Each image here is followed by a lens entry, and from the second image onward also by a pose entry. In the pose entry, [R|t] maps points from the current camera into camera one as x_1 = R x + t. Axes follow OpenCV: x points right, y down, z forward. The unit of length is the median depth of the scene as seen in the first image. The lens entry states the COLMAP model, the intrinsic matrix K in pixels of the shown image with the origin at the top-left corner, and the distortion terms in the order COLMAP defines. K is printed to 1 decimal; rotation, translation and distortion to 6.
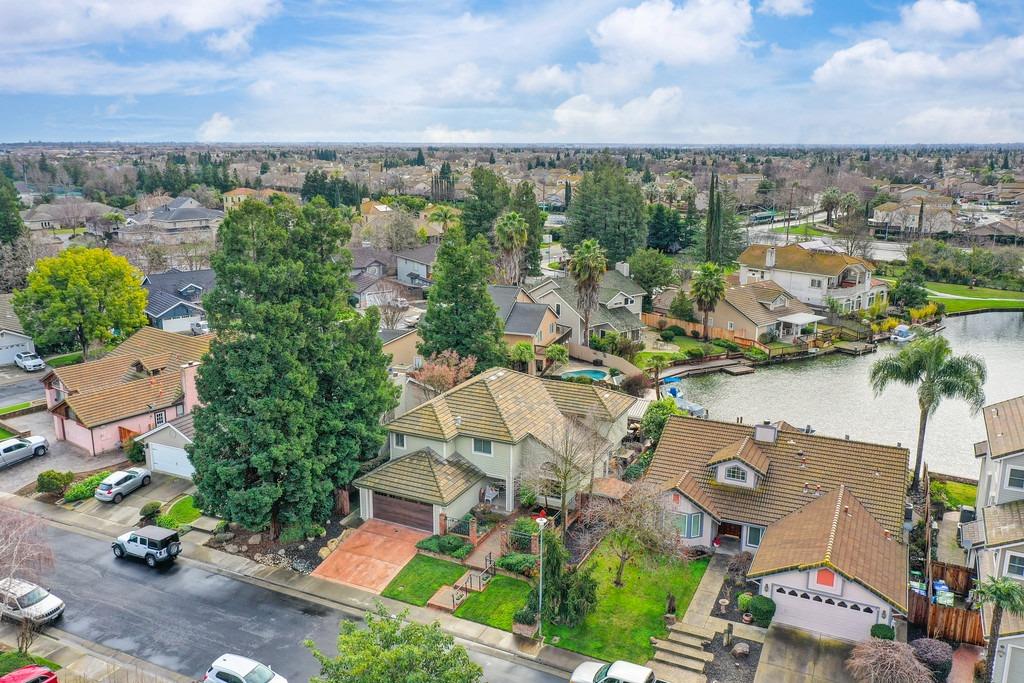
lens RADIAL K [[820.9, 0, 503.5], [0, 820.9, 340.7], [0, 0, 1]] dist [0.003651, -0.001154]
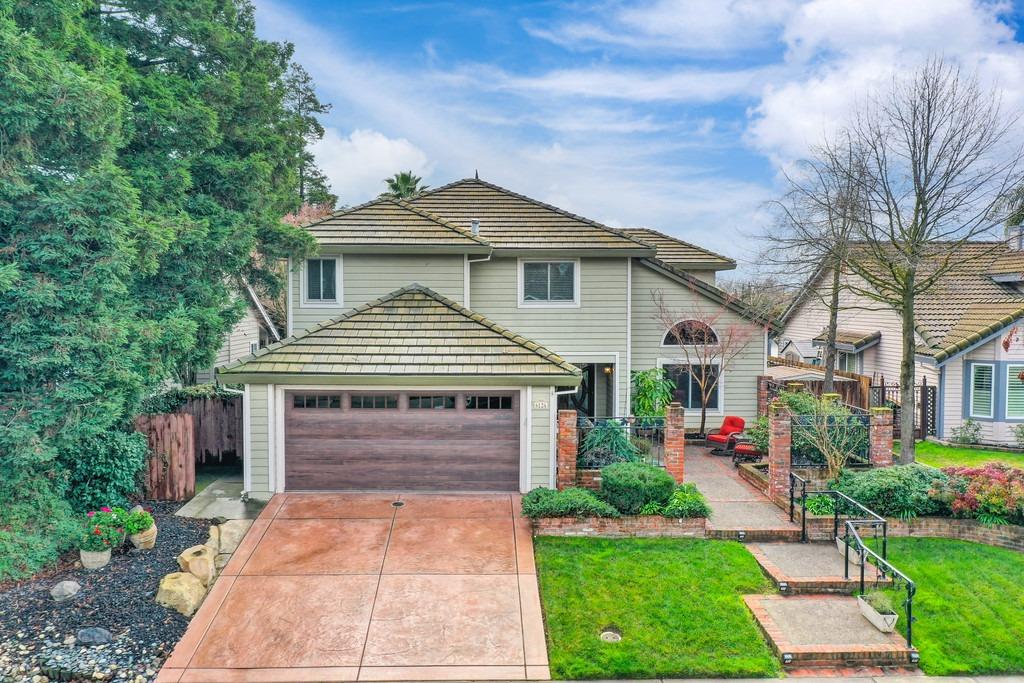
lens RADIAL K [[820.9, 0, 503.5], [0, 820.9, 340.7], [0, 0, 1]] dist [0.003651, -0.001154]
pose [[0.889238, -0.021393, 0.456945, -0.226002], [0.105762, 0.981456, -0.159868, 0.218212], [-0.445051, 0.190488, 0.875011, 0.681369]]
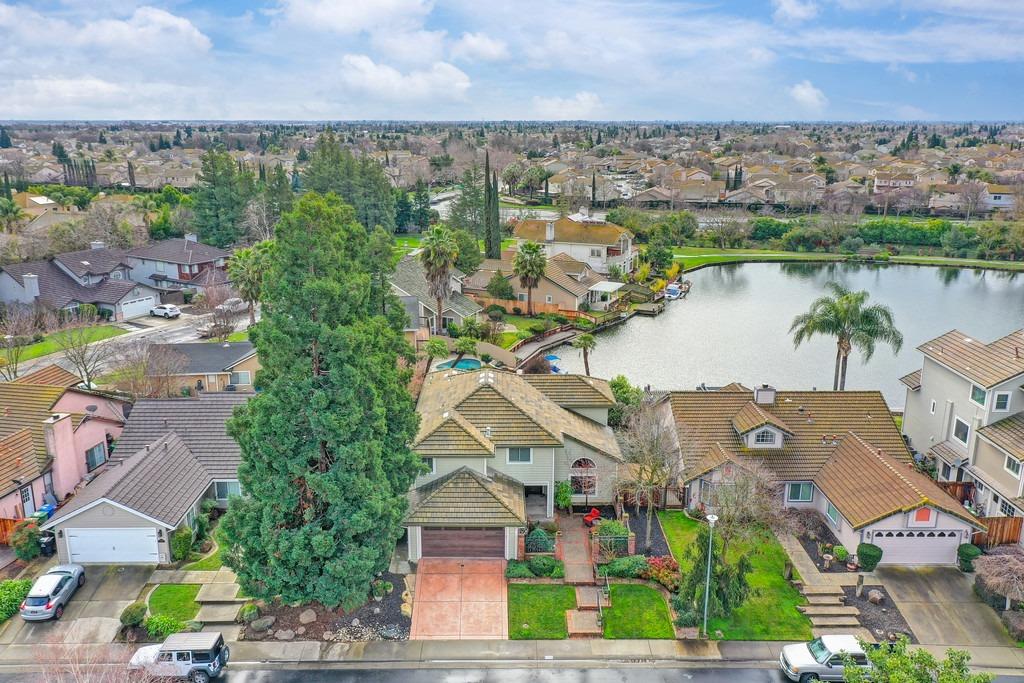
lens RADIAL K [[820.9, 0, 503.5], [0, 820.9, 340.7], [0, 0, 1]] dist [0.003651, -0.001154]
pose [[0.897309, -0.117829, 0.425387, -0.425835], [0.106548, 0.993034, 0.050310, -0.048272], [-0.428351, 0.000180, 0.903612, 0.172323]]
